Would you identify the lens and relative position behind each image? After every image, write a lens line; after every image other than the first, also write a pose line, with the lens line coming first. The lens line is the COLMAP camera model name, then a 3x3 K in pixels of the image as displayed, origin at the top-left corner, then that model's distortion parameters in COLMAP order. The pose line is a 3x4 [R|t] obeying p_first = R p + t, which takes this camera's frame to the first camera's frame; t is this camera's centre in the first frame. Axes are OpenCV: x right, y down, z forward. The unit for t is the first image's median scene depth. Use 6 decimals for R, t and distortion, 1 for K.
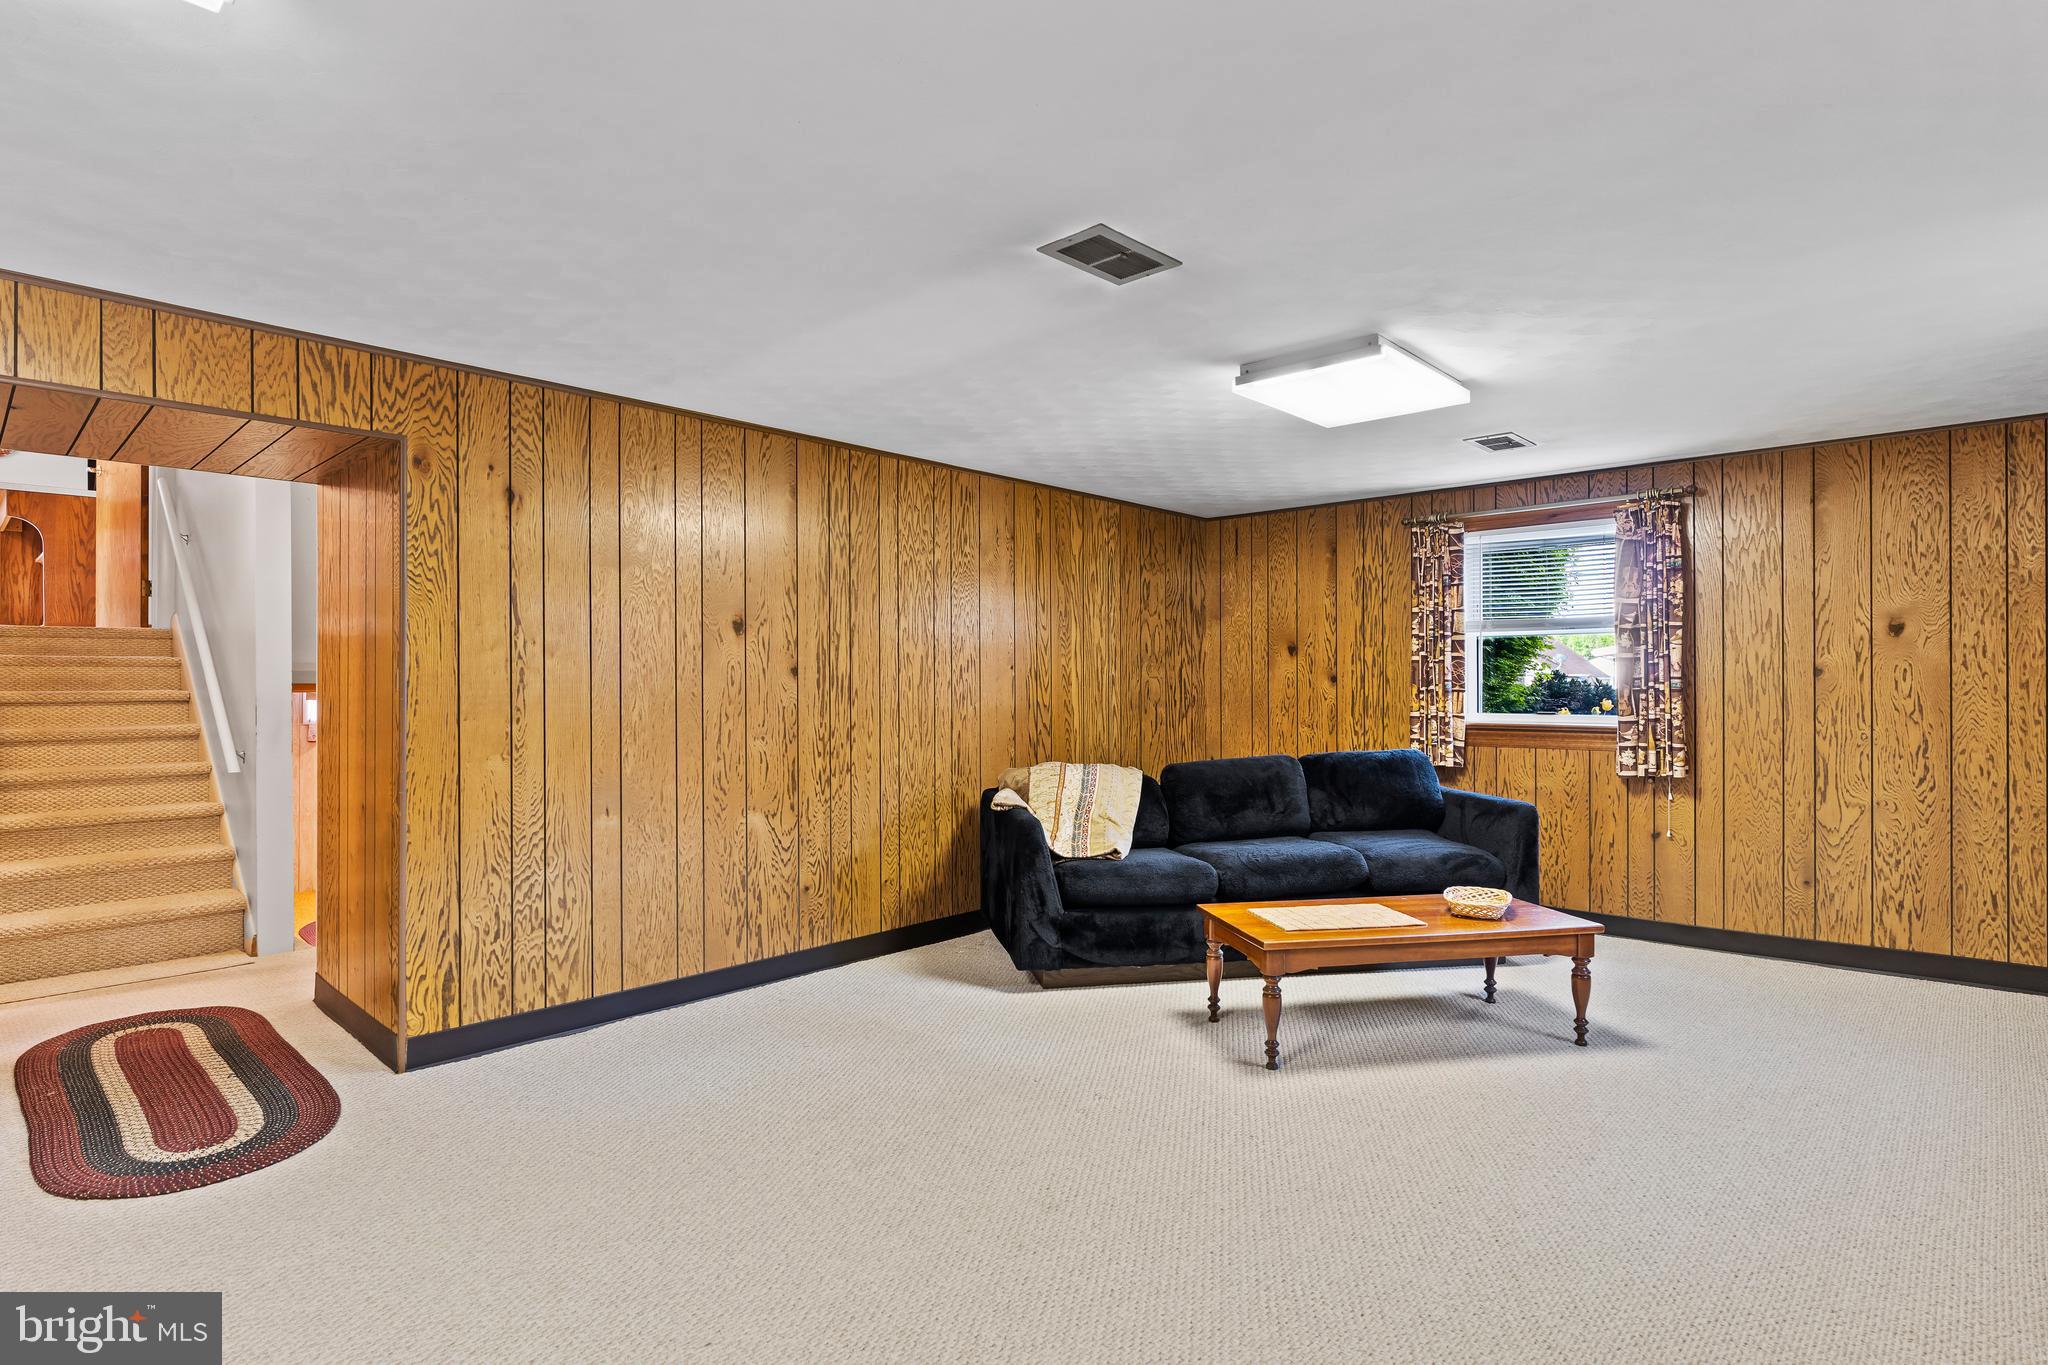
lens RADIAL K [[1047.2, 0, 1019.0], [0, 1047.2, 684.0], [0, 0, 1]] dist [-0.007188, 0.002606]
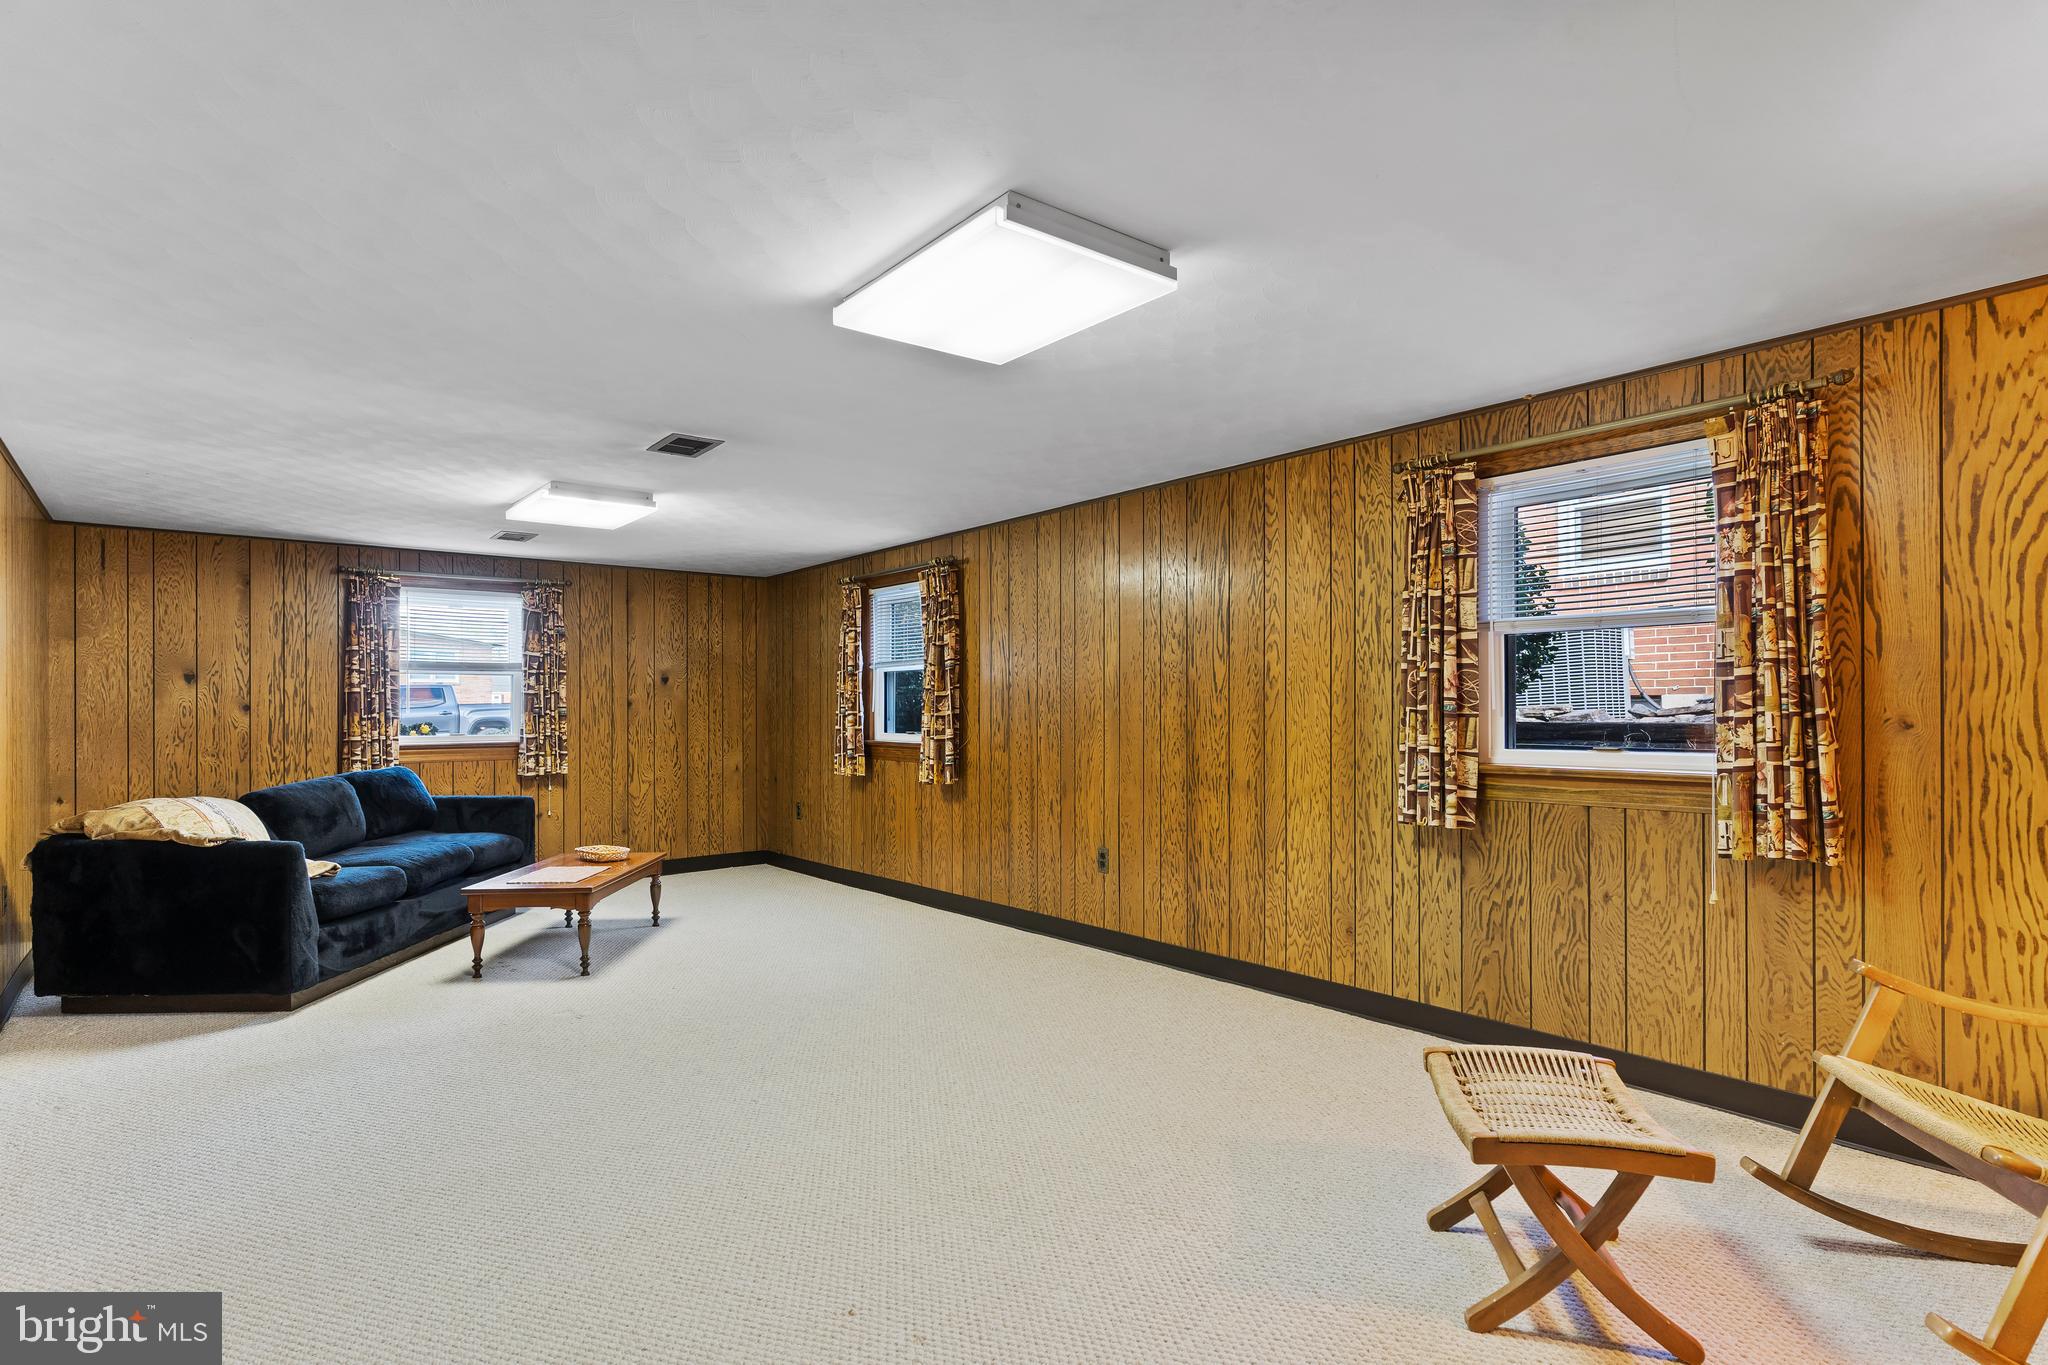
lens RADIAL K [[1047.2, 0, 1026.7], [0, 1047.2, 697.7], [0, 0, 1]] dist [-0.007188, 0.002606]
pose [[0.137881, 0.011823, 0.990378, -1.038265], [0.004127, 0.999913, -0.012512, 0.002178], [-0.990440, 0.005813, 0.137820, 0.174902]]
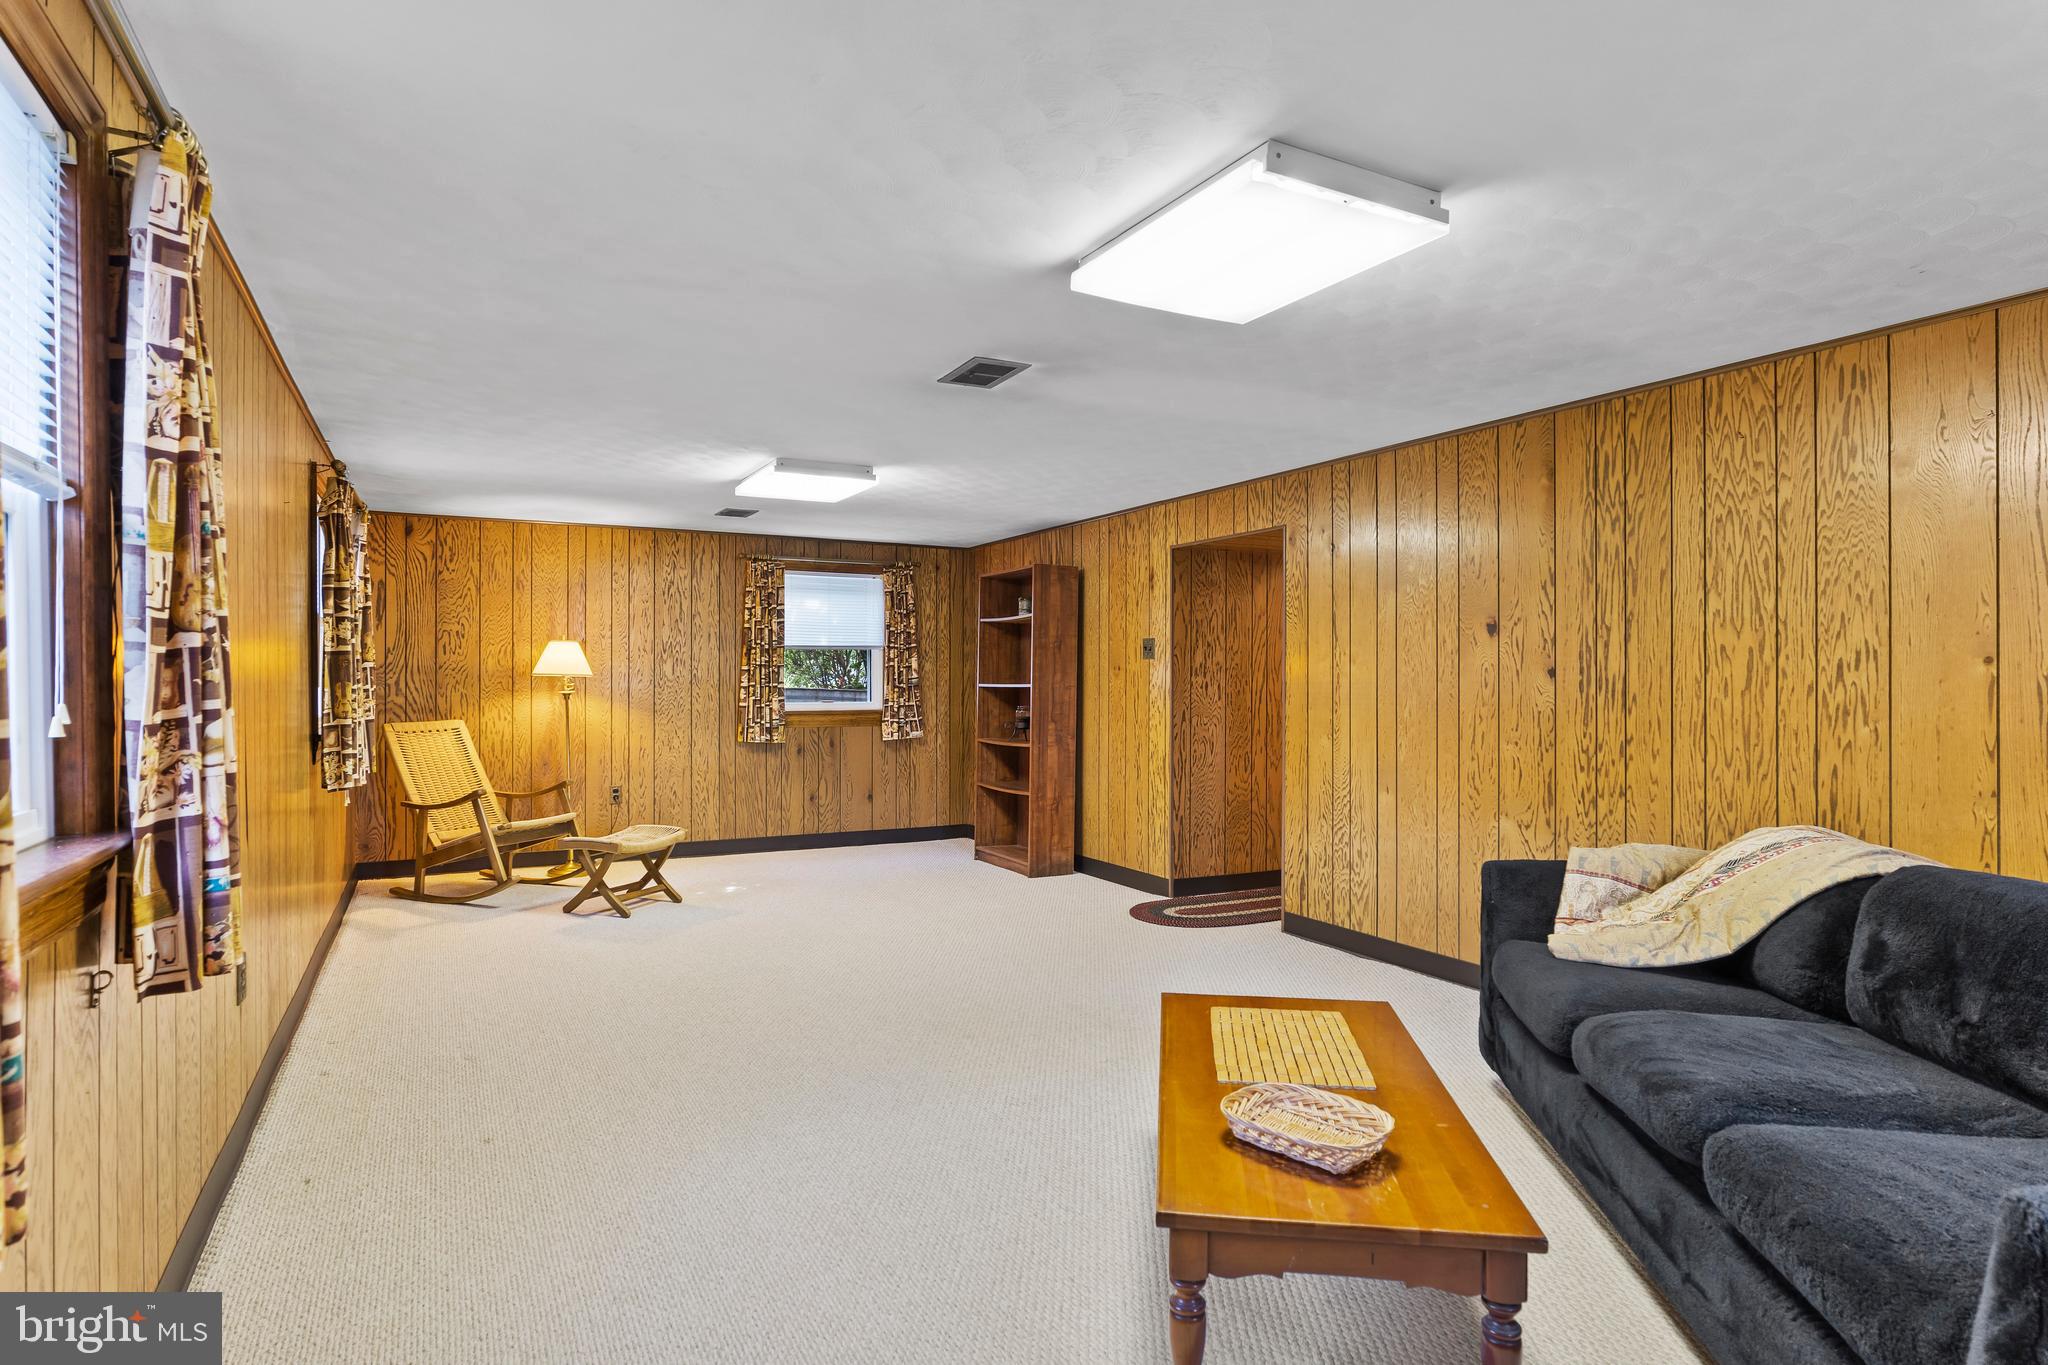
lens RADIAL K [[1047.2, 0, 1014.4], [0, 1047.2, 677.7], [0, 0, 1]] dist [-0.007188, 0.002606]
pose [[-0.302566, 0.004248, -0.953119, 0.743717], [0.003437, 0.999988, 0.003366, -0.011836], [0.953122, -0.002257, -0.302577, 0.790427]]
